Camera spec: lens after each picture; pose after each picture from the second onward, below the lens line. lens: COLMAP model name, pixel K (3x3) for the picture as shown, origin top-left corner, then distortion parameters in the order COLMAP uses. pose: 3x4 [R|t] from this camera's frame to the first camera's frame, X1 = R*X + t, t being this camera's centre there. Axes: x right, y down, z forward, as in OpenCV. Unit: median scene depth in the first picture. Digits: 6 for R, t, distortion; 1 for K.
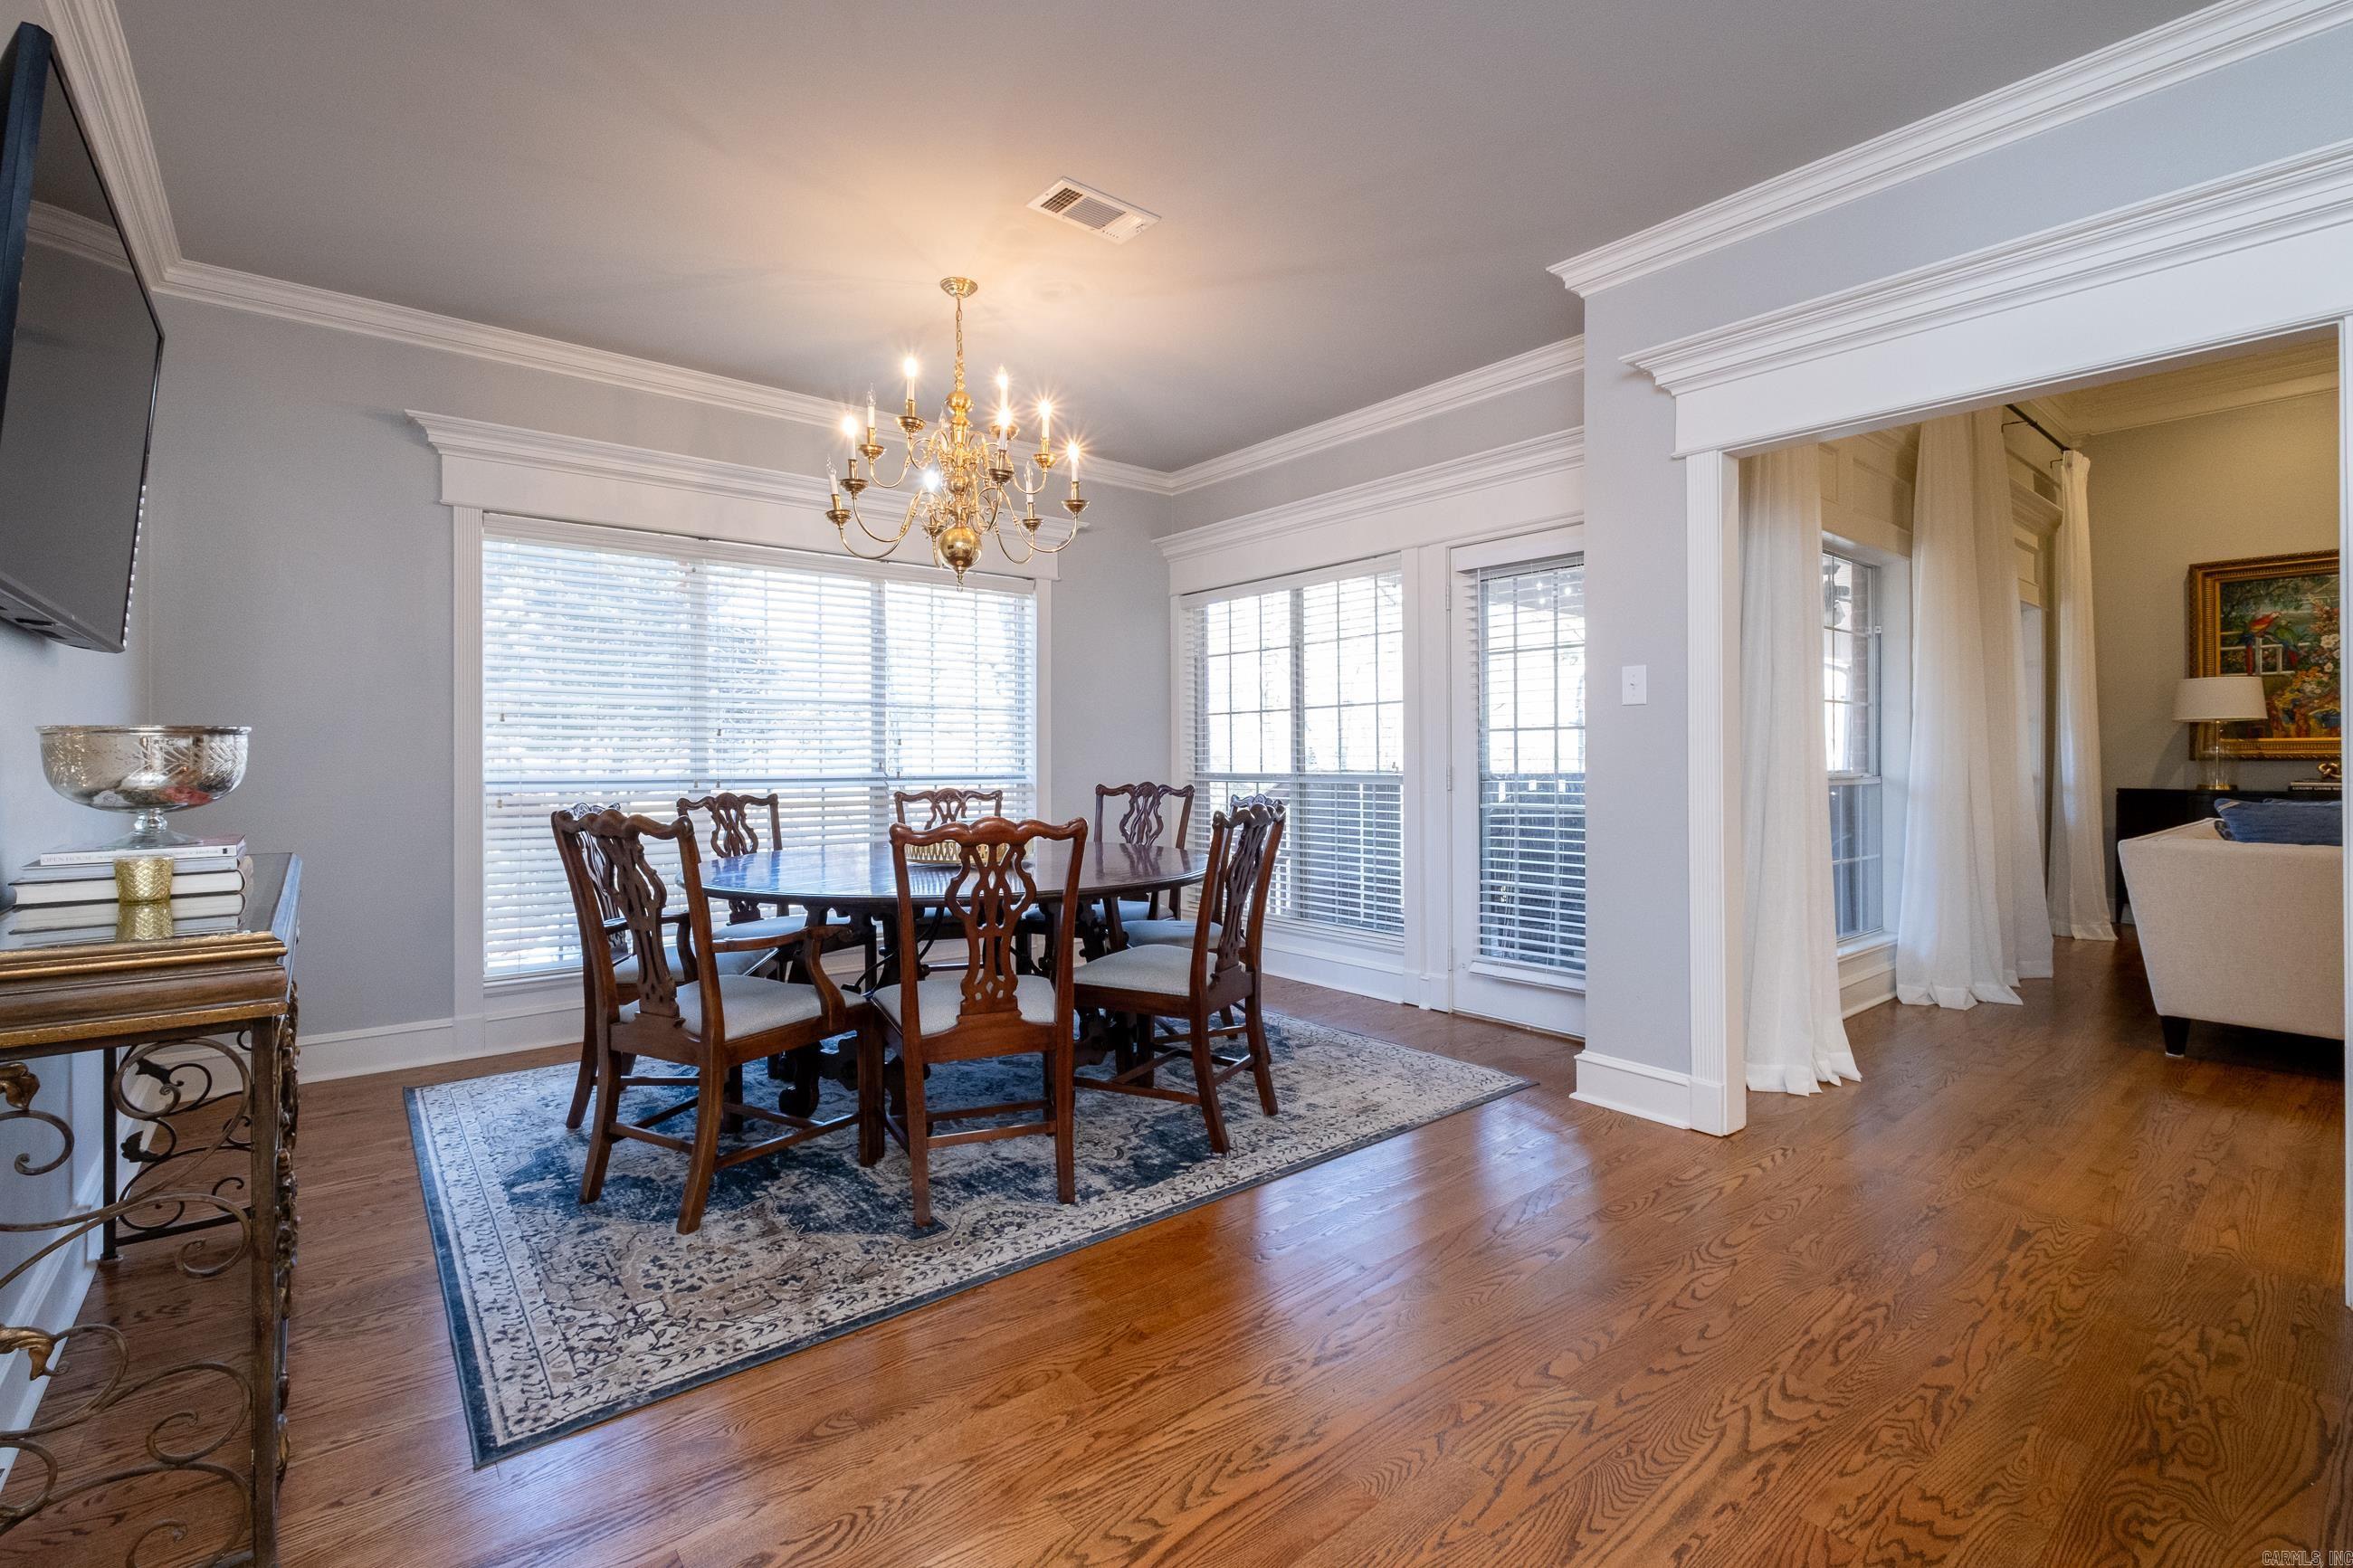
lens RADIAL K [[1062.5, 0, 1172.9], [0, 1062.5, 771.5], [0, 0, 1]] dist [0.001341, 0.000301]
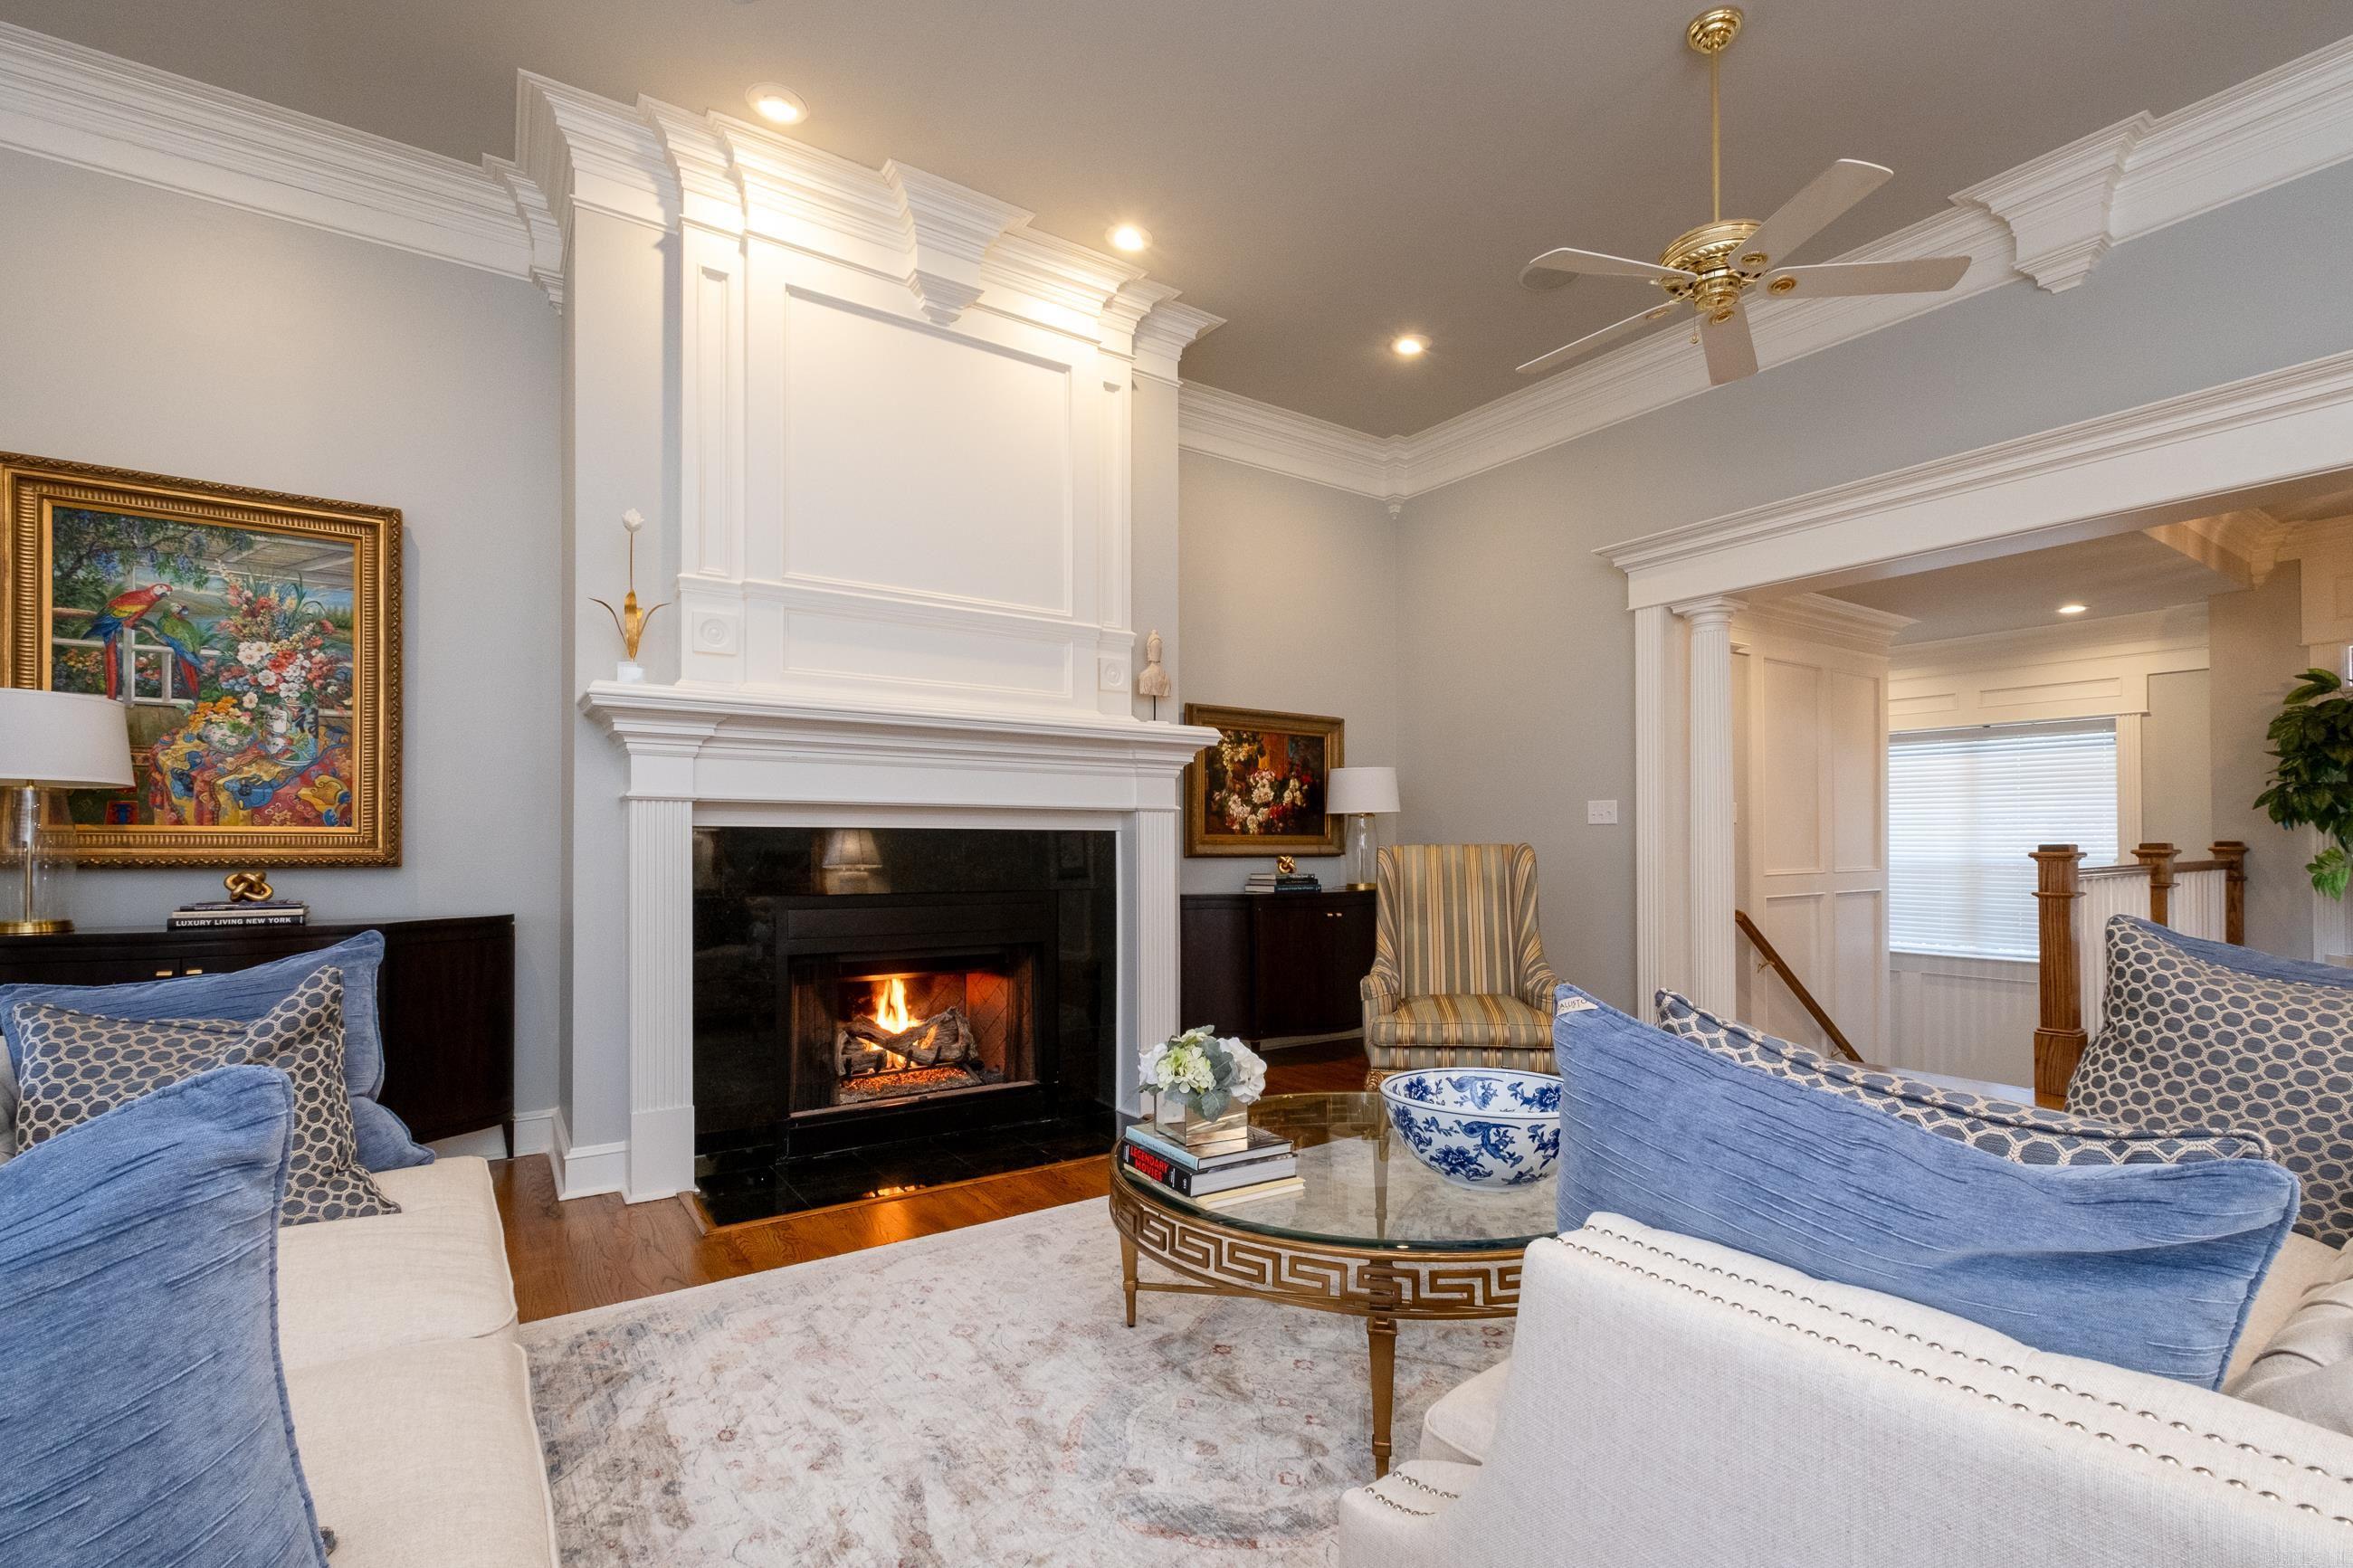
lens RADIAL K [[1051.3, 0, 1183.1], [0, 1051.3, 830.5], [0, 0, 1]] dist [-0.002625, -0.000309]
pose [[0.081511, 0.016987, 0.996528, 0.578908], [0.007977, 0.999812, -0.017696, -0.016222], [-0.996641, 0.009391, 0.081360, 0.469541]]
